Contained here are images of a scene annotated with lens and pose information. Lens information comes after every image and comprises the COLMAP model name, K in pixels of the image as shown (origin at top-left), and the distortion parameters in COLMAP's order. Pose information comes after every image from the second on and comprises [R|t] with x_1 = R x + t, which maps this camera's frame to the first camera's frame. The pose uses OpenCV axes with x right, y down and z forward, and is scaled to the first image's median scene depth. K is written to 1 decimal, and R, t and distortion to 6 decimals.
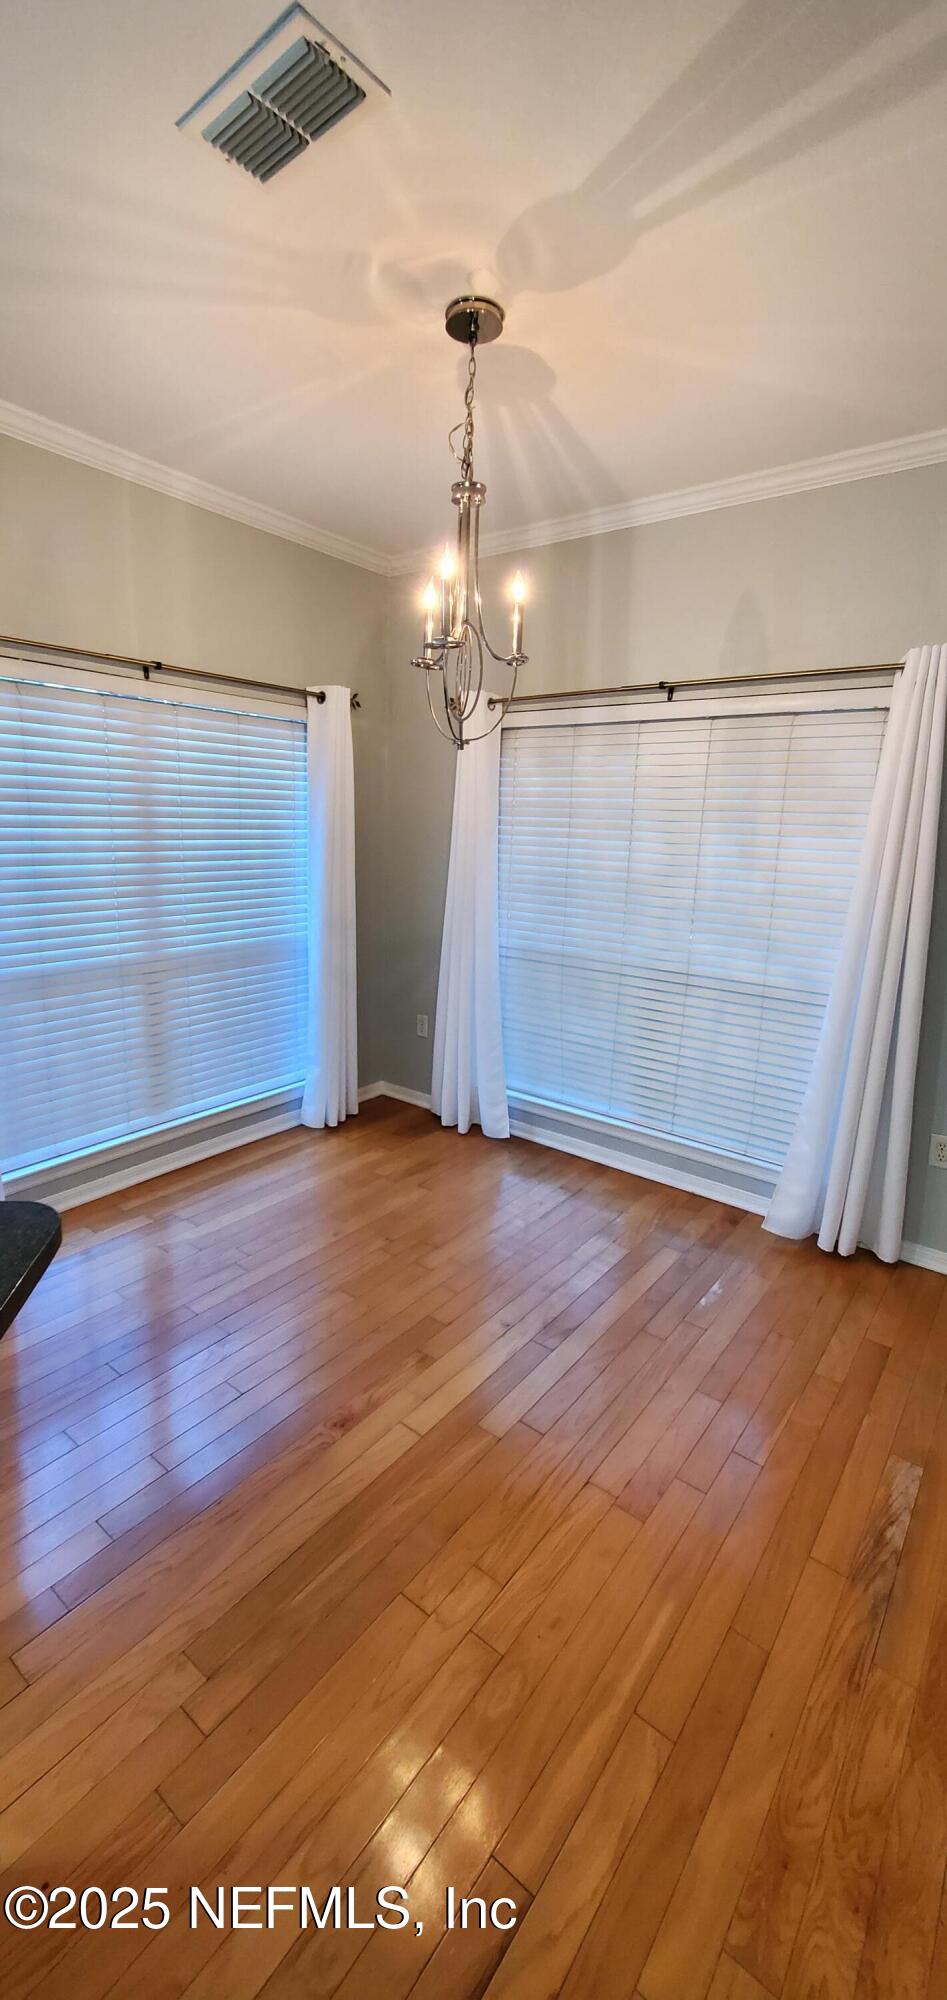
lens RADIAL K [[793.4, 0, 446.0], [0, 793.4, 994.8], [0, 0, 1]] dist [0.002637, -0.003441]
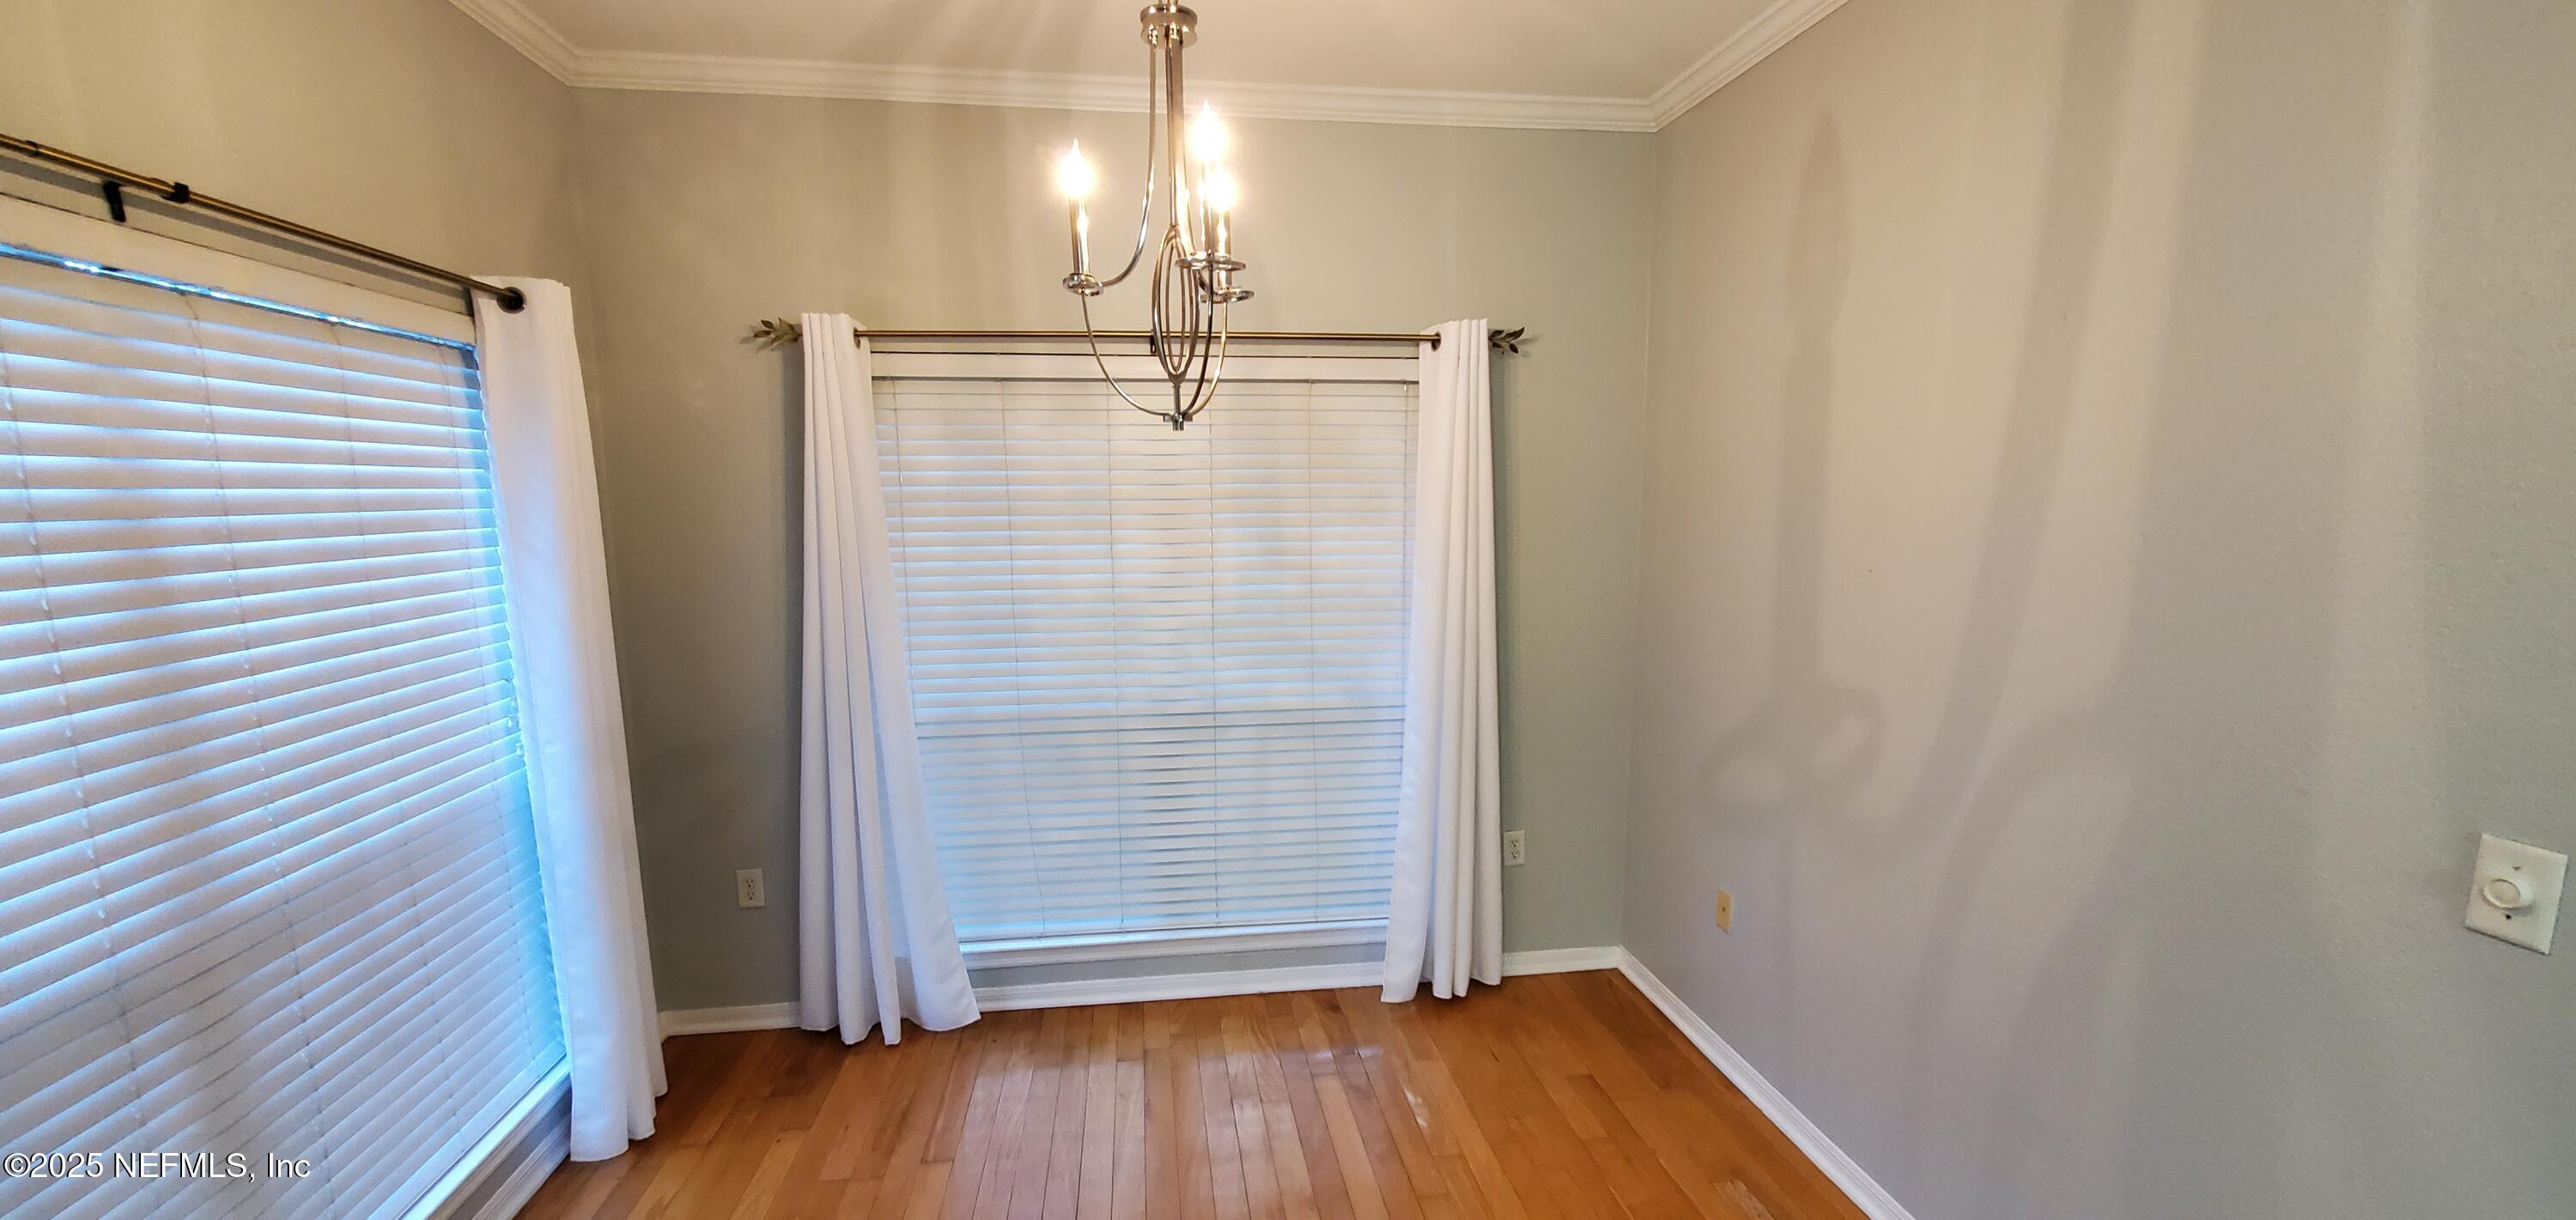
lens RADIAL K [[1021.8, 0, 1280.3], [0, 1021.8, 655.2], [0, 0, 1]] dist [0.002637, -0.003441]
pose [[0.691665, -0.148582, 0.706770, -0.321661], [0.184821, 0.982437, 0.025664, -0.090600], [-0.698170, 0.112875, 0.706978, 0.255496]]
